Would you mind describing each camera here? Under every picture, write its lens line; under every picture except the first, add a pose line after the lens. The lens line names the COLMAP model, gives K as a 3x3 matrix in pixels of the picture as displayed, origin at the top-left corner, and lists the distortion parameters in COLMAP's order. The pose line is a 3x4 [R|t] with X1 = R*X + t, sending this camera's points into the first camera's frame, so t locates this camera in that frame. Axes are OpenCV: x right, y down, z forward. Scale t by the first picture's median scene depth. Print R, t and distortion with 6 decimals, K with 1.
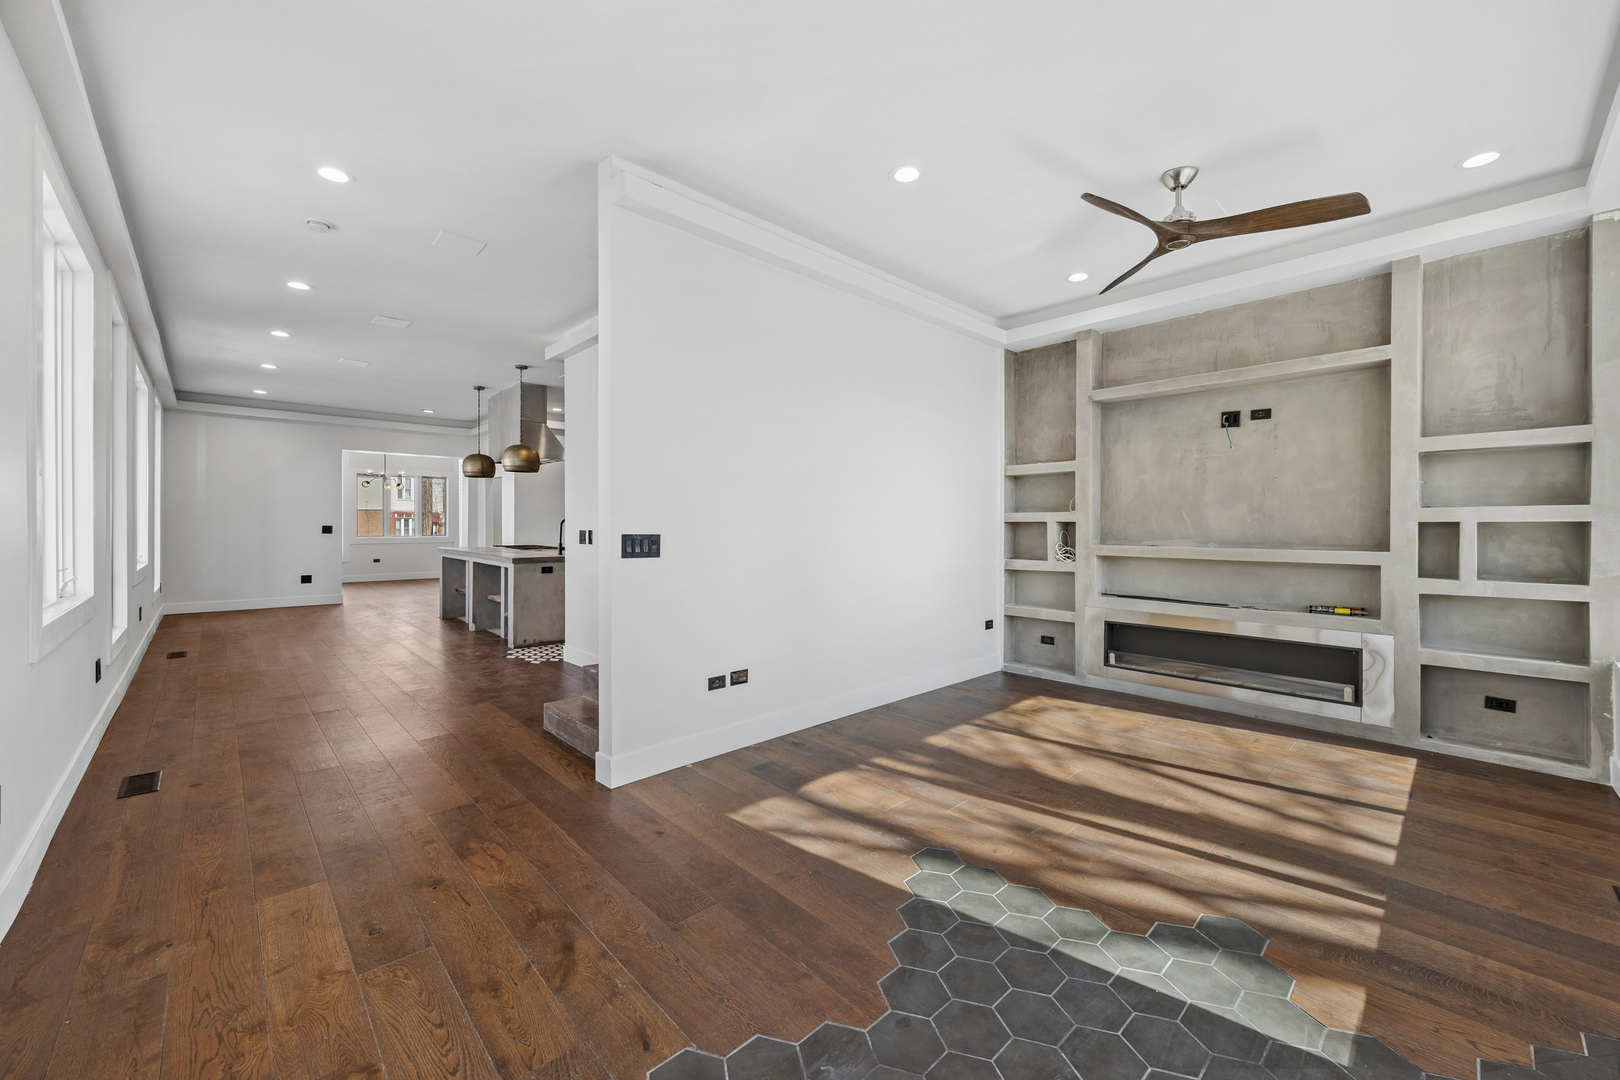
lens RADIAL K [[632.9, 0, 805.2], [0, 632.9, 527.8], [0, 0, 1]] dist [0.015690, -0.000315]
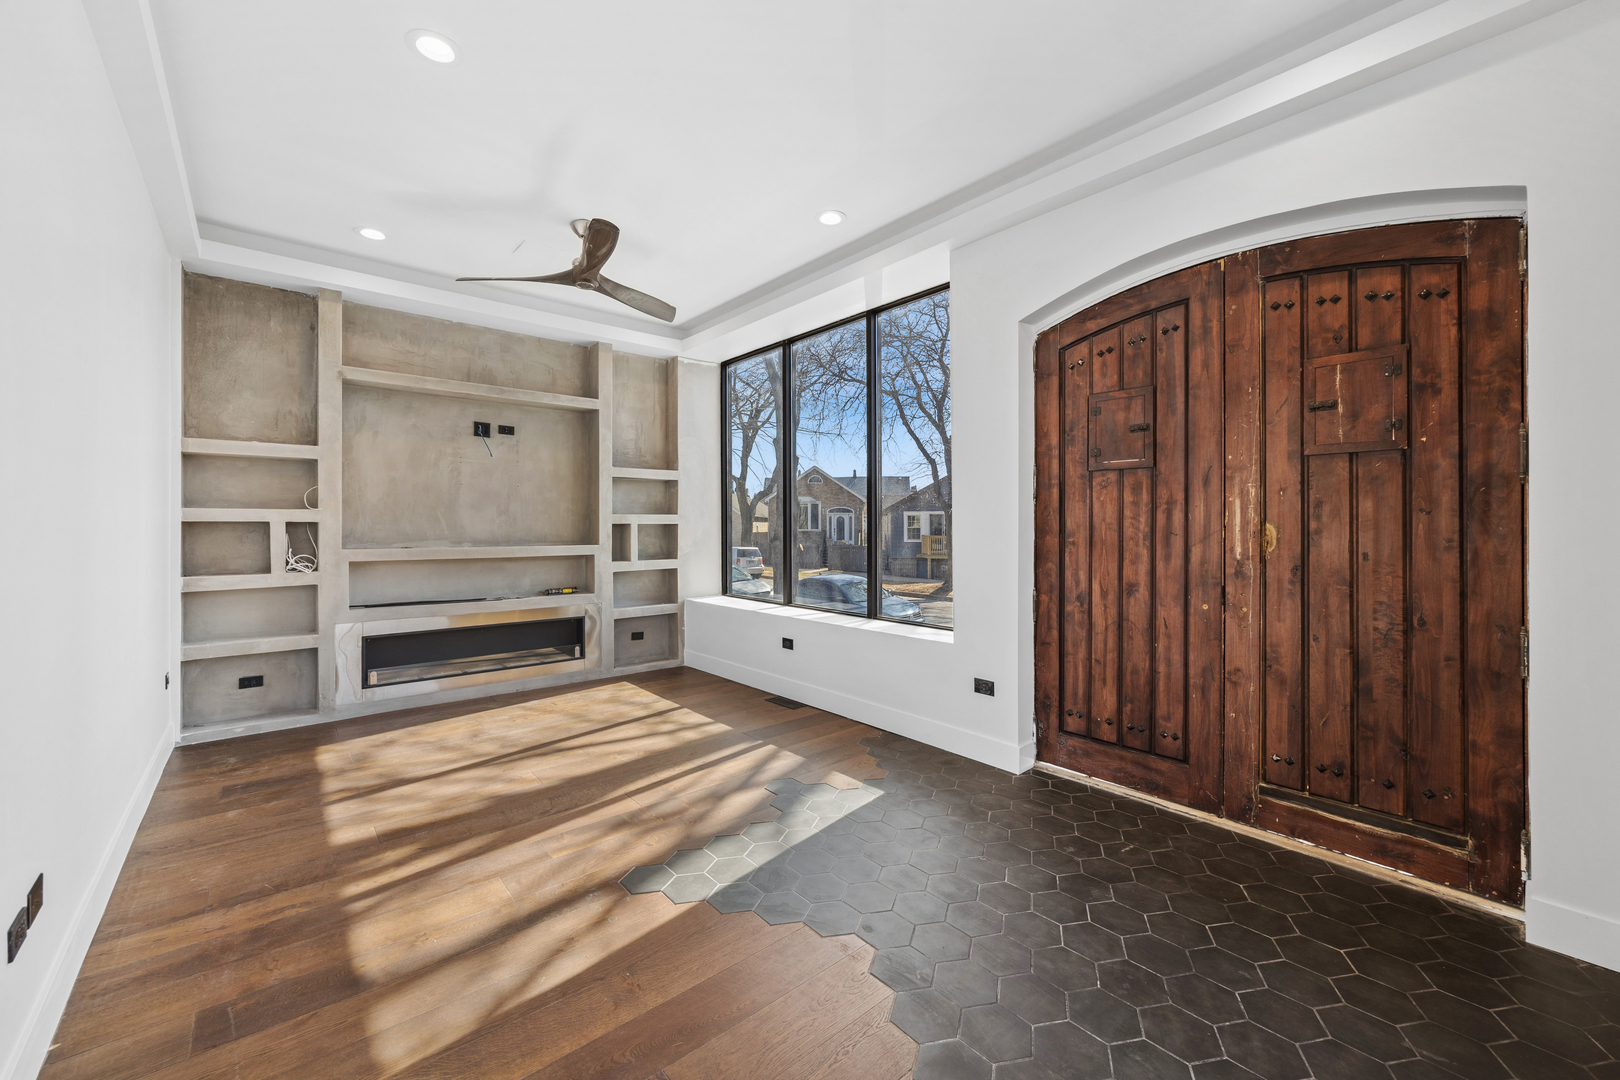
lens RADIAL K [[632.9, 0, 805.2], [0, 632.9, 527.8], [0, 0, 1]] dist [0.015690, -0.000315]
pose [[0.062294, -0.005438, 0.998043, -0.450355], [0.003414, 0.999980, 0.005236, -0.005903], [-0.998052, 0.003081, 0.062312, 0.436055]]
